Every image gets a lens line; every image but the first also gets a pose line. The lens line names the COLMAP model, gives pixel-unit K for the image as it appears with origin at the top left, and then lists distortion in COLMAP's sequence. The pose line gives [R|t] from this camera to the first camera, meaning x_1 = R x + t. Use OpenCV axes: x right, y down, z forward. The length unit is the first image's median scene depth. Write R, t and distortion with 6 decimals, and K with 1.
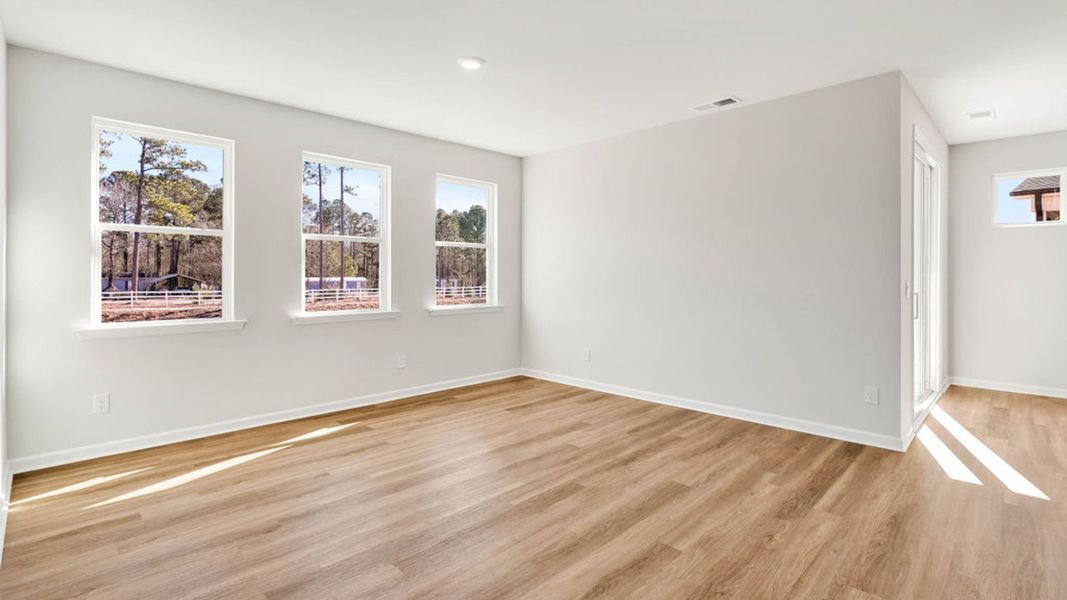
lens RADIAL K [[505.0, 0, 517.8], [0, 505.0, 275.6], [0, 0, 1]] dist [-0.020650, 0.003272]
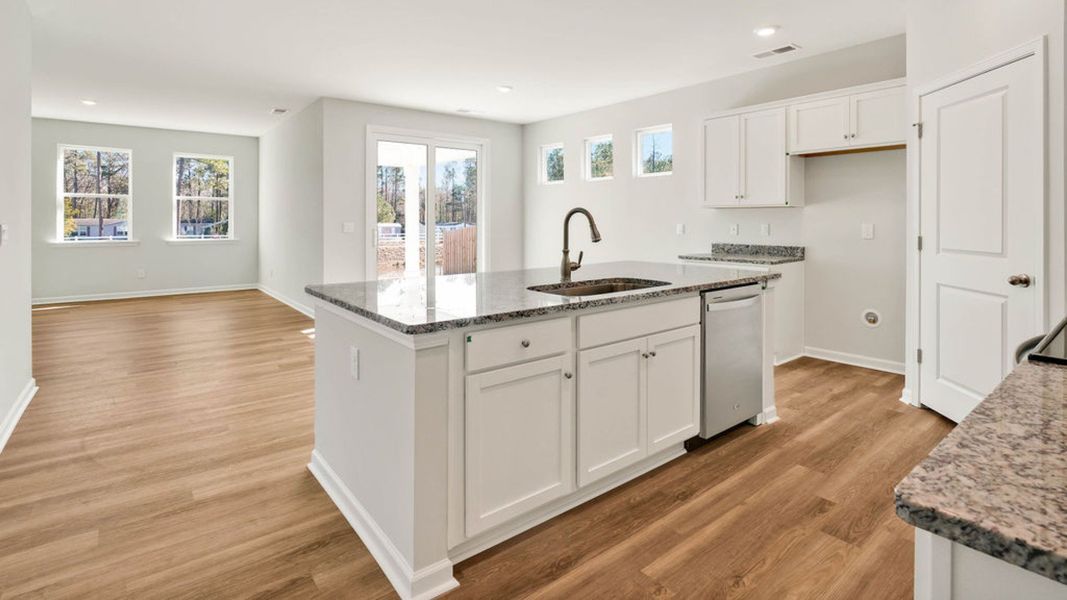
lens RADIAL K [[505.0, 0, 530.8], [0, 505.0, 239.0], [0, 0, 1]] dist [-0.020650, 0.003272]
pose [[0.994463, 0.005822, -0.104922, 0.970089], [-0.002286, 0.999427, 0.033784, 0.004954], [0.105059, -0.033357, 0.993906, -0.355150]]
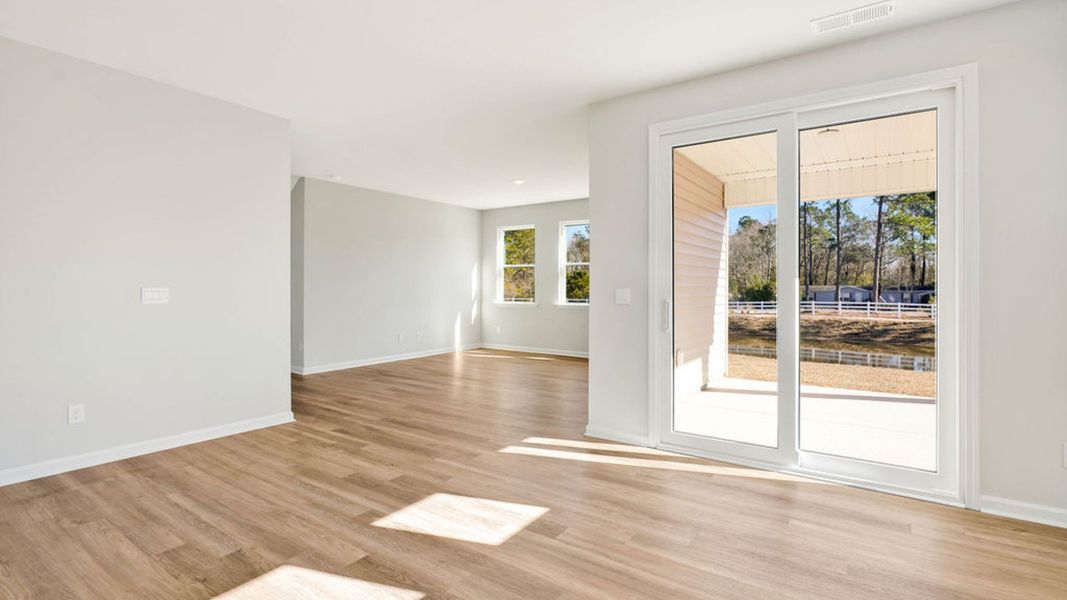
lens RADIAL K [[505.0, 0, 540.8], [0, 505.0, 292.5], [0, 0, 1]] dist [-0.020650, 0.003272]
pose [[0.184582, 0.011105, -0.982754, 1.121692], [-0.004411, 0.999935, 0.010470, 0.006812], [0.982807, 0.002403, 0.184619, 0.405088]]
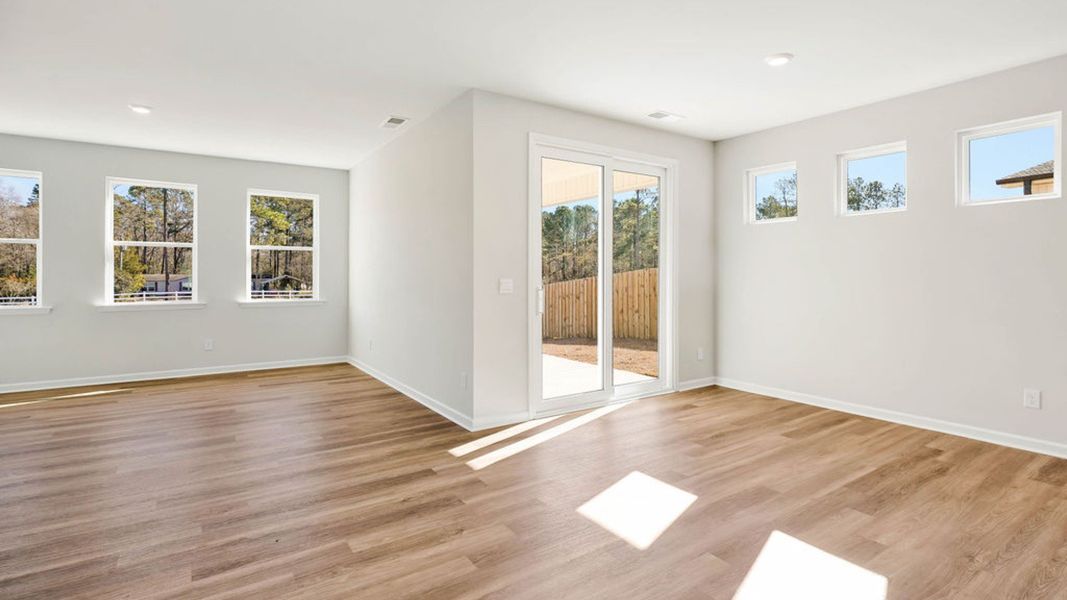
lens RADIAL K [[505.0, 0, 530.3], [0, 505.0, 289.3], [0, 0, 1]] dist [-0.020650, 0.003272]
pose [[0.981965, 0.004212, -0.189014, 0.659281], [0.000602, 0.999677, 0.025402, 0.004470], [0.189060, -0.025058, 0.981646, -0.044694]]
